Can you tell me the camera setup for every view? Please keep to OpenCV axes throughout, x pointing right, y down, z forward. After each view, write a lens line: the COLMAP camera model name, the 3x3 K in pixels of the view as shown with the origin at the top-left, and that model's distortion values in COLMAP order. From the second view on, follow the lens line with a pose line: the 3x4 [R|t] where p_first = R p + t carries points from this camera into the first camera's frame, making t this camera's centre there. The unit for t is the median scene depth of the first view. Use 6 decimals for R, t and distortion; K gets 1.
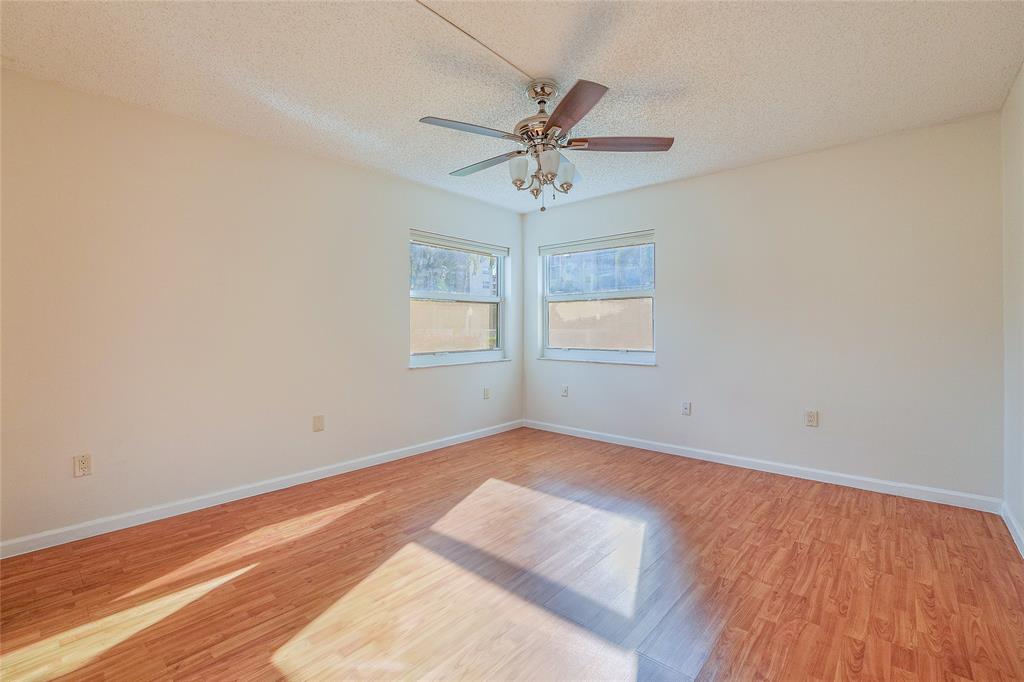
lens RADIAL K [[454.8, 0, 510.6], [0, 454.8, 336.9], [0, 0, 1]] dist [0.000126, 0.000008]
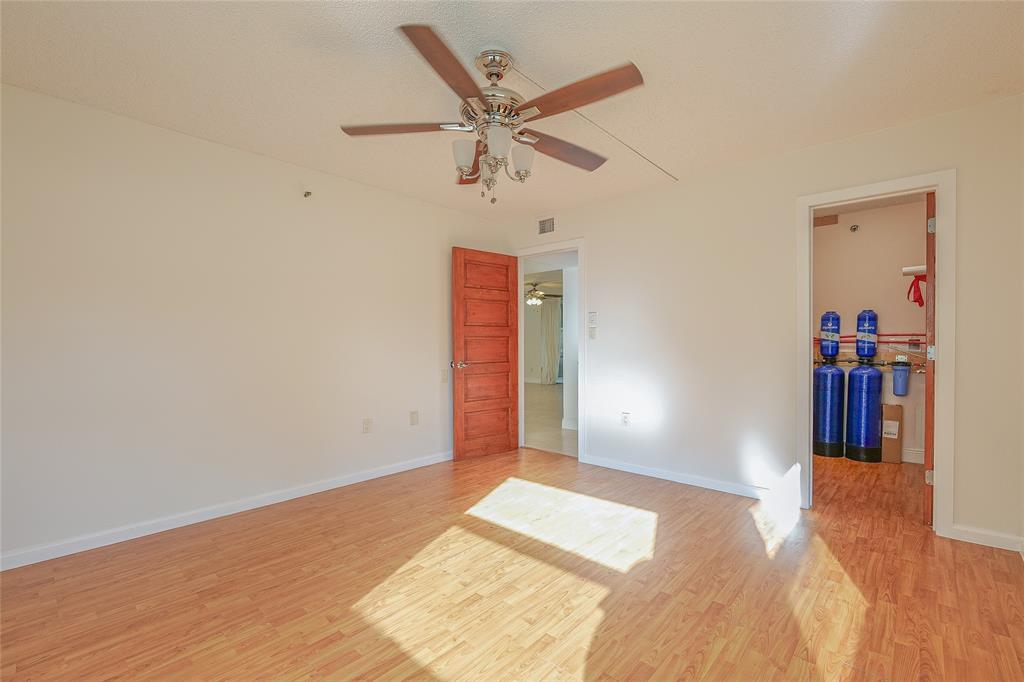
lens RADIAL K [[454.8, 0, 513.1], [0, 454.8, 343.2], [0, 0, 1]] dist [0.000126, 0.000008]
pose [[-0.999874, 0.005123, 0.015032, 0.026312], [0.005375, 0.999845, 0.016791, -0.026513], [-0.014943, 0.016870, -0.999746, 1.870648]]
